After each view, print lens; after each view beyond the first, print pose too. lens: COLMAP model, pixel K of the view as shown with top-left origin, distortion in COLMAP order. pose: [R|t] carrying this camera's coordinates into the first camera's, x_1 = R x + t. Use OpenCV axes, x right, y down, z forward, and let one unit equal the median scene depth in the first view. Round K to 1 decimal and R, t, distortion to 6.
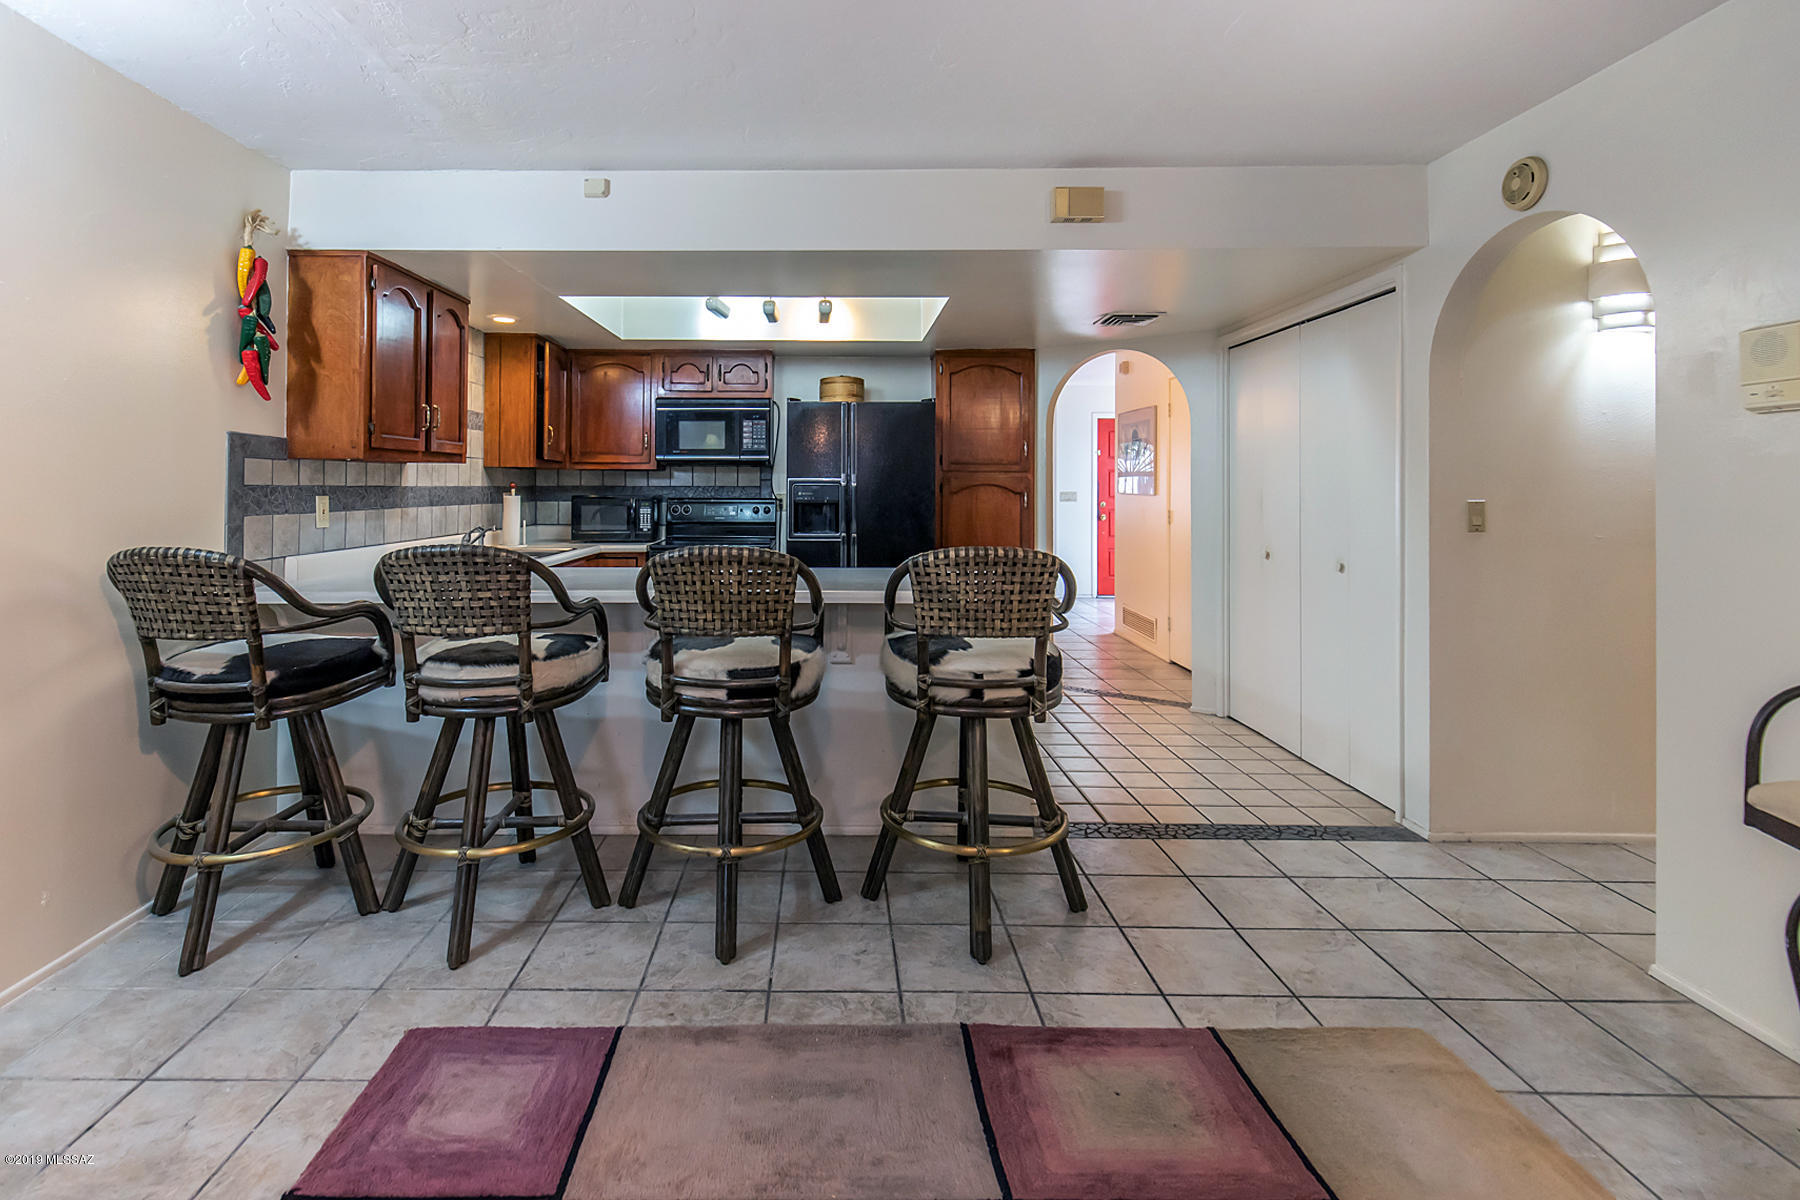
lens RADIAL K [[952.1, 0, 862.8], [0, 952.1, 484.6], [0, 0, 1]] dist [0.013909, -0.000987]
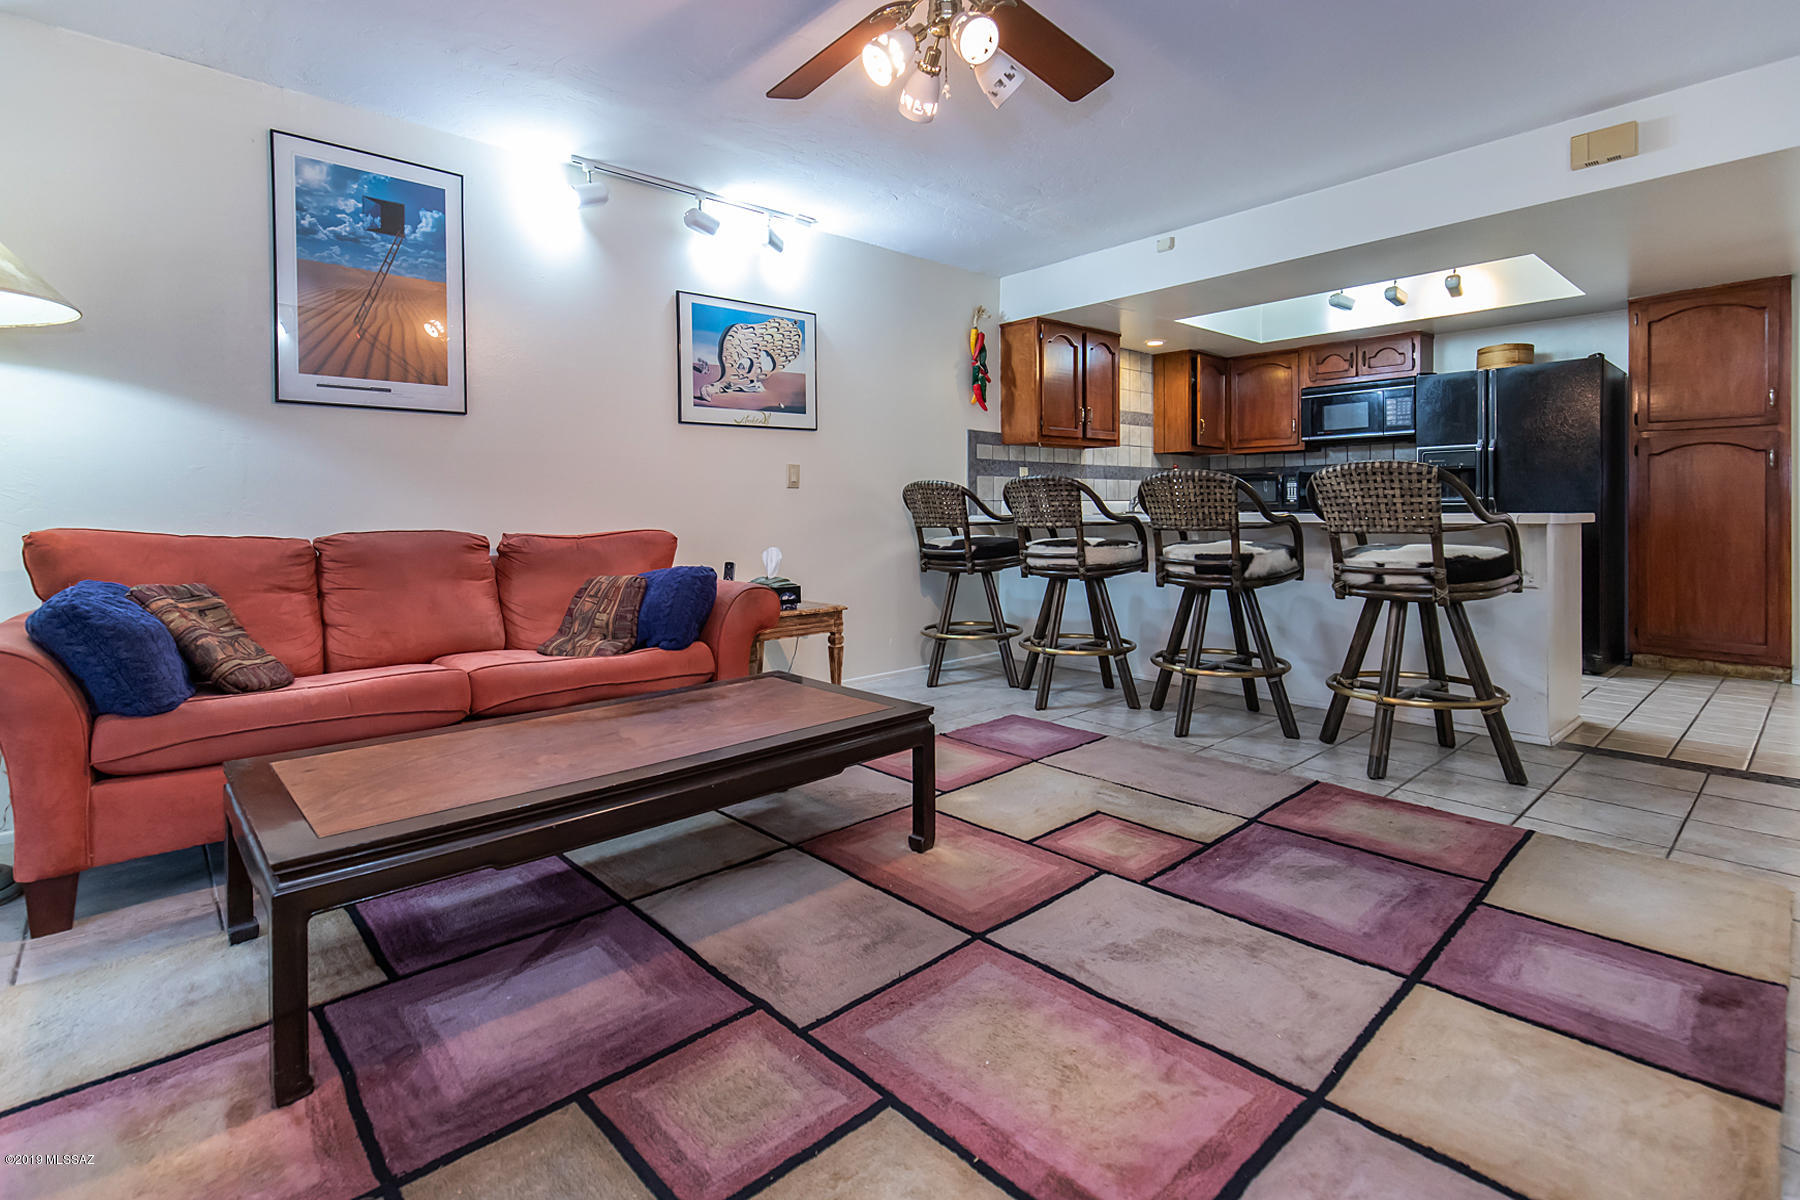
lens RADIAL K [[858.1, 0, 810.4], [0, 858.1, 517.6], [0, 0, 1]] dist [0.009815, 0.000227]
pose [[0.624915, 0.001170, -0.780692, 0.396848], [0.013310, 0.999838, 0.012153, 0.080682], [0.780579, -0.017986, 0.624798, -0.243896]]
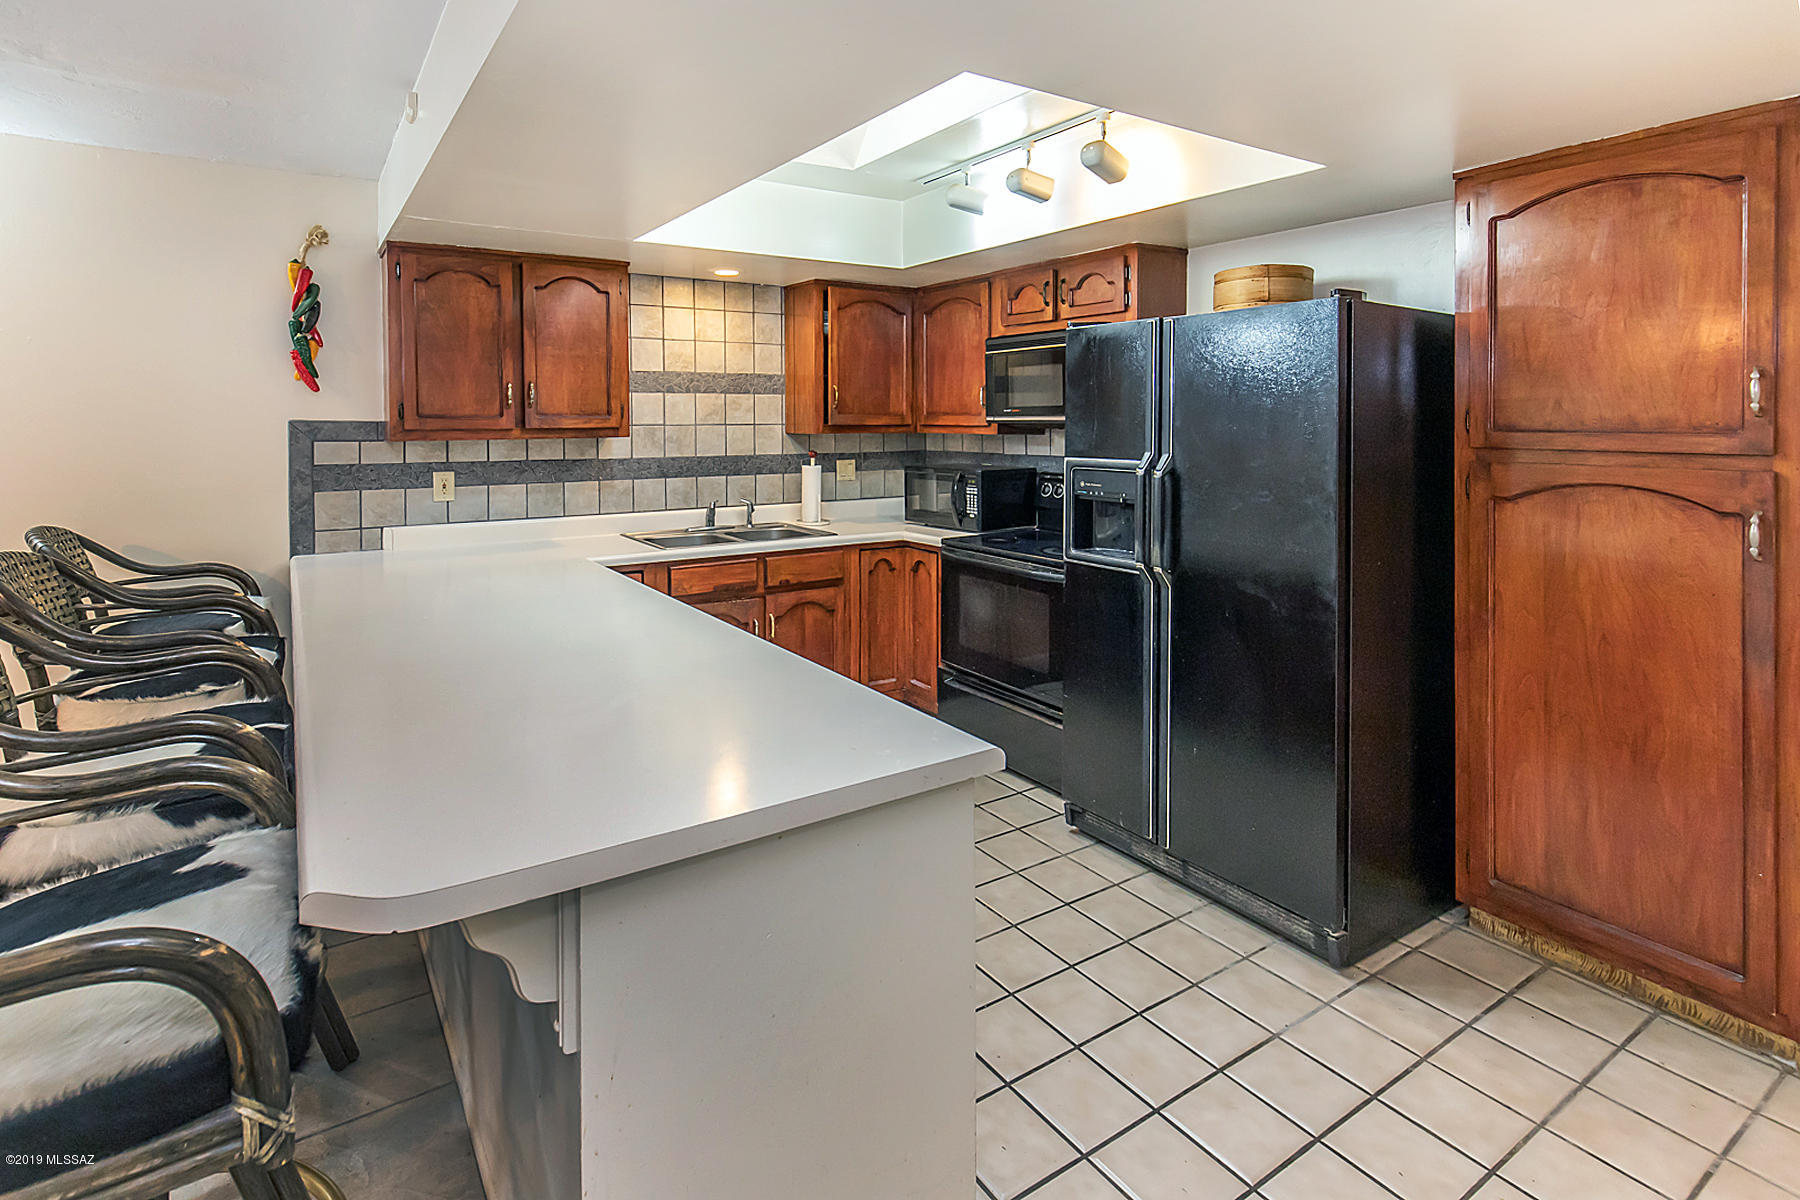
lens RADIAL K [[858.1, 0, 723.6], [0, 858.1, 429.6], [0, 0, 1]] dist [0.009815, 0.000227]
pose [[0.479113, 0.006117, -0.877732, 0.449100], [0.003095, 0.999958, 0.008658, -0.044491], [0.877748, -0.006865, 0.479074, 0.845791]]
